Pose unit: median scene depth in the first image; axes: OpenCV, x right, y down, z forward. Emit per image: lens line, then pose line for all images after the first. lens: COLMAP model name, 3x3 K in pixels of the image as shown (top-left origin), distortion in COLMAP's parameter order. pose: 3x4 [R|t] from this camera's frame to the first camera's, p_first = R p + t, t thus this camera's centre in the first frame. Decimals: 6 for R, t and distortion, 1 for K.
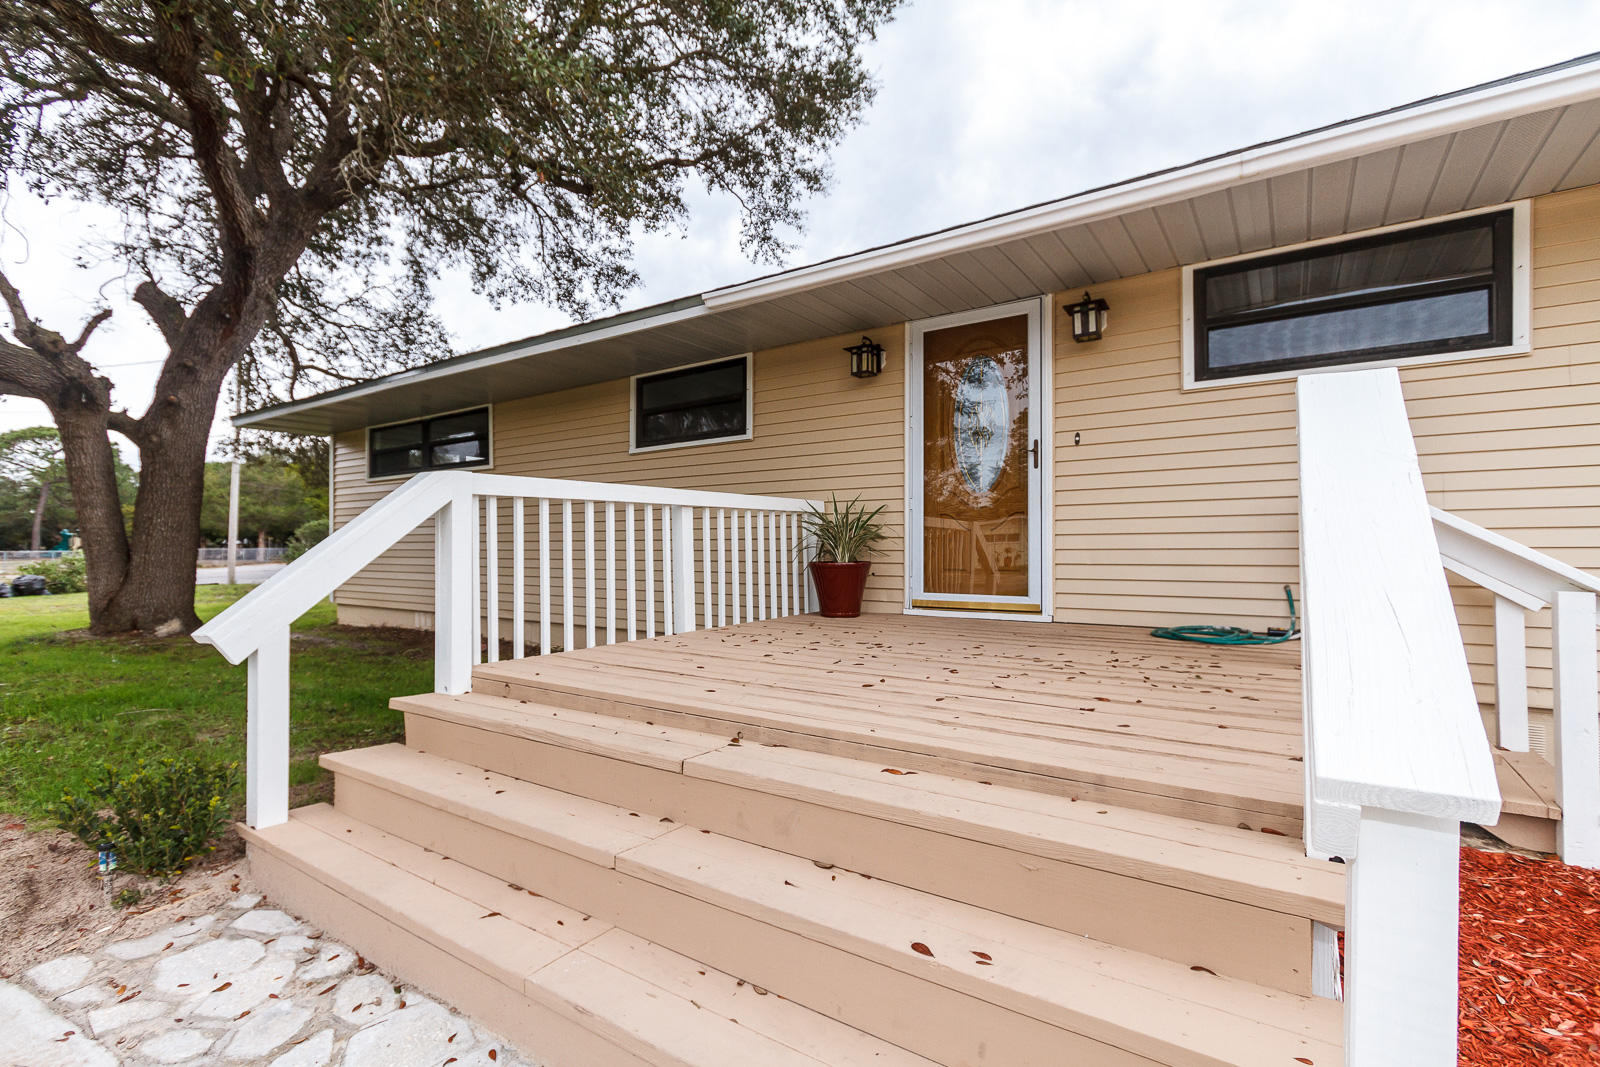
lens RADIAL K [[738.7, 0, 794.2], [0, 738.7, 543.7], [0, 0, 1]] dist [0.001550, -0.001017]
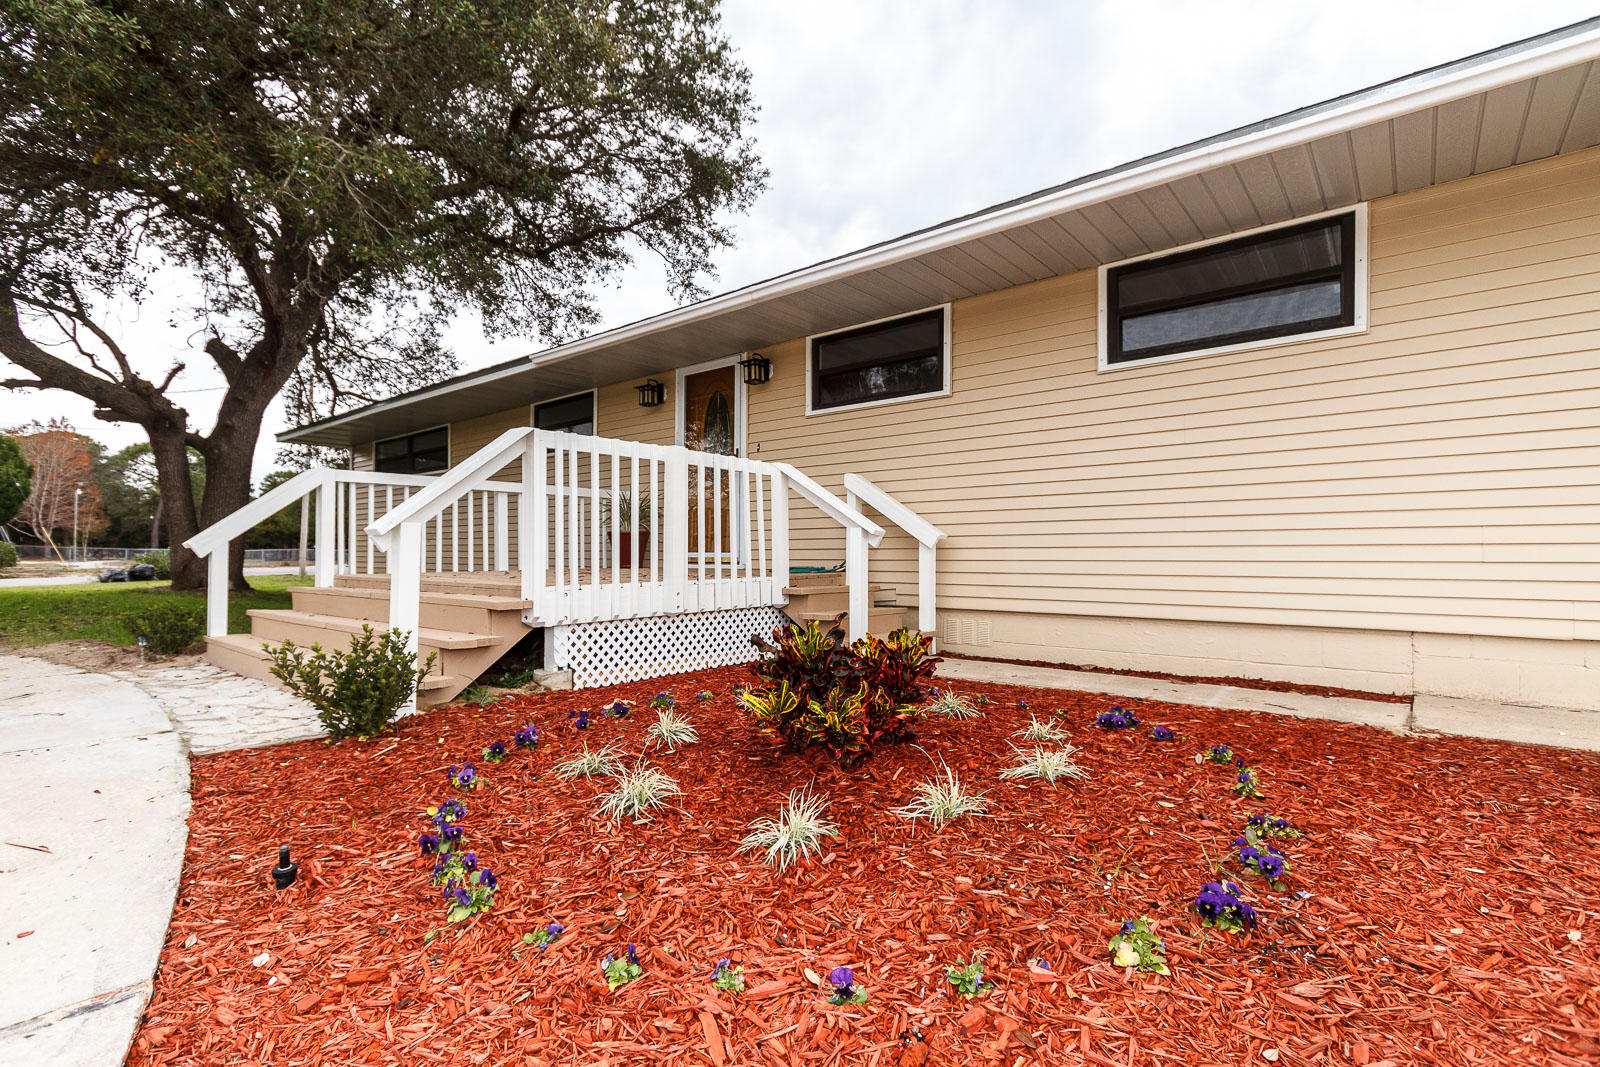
lens RADIAL K [[753.4, 0, 794.6], [0, 753.4, 545.8], [0, 0, 1]] dist [-0.000431, 0.000059]
pose [[0.995440, 0.005681, -0.095219, 0.257969], [-0.006634, 0.999931, -0.009697, 0.030843], [0.095157, 0.010285, 0.995409, -0.223460]]
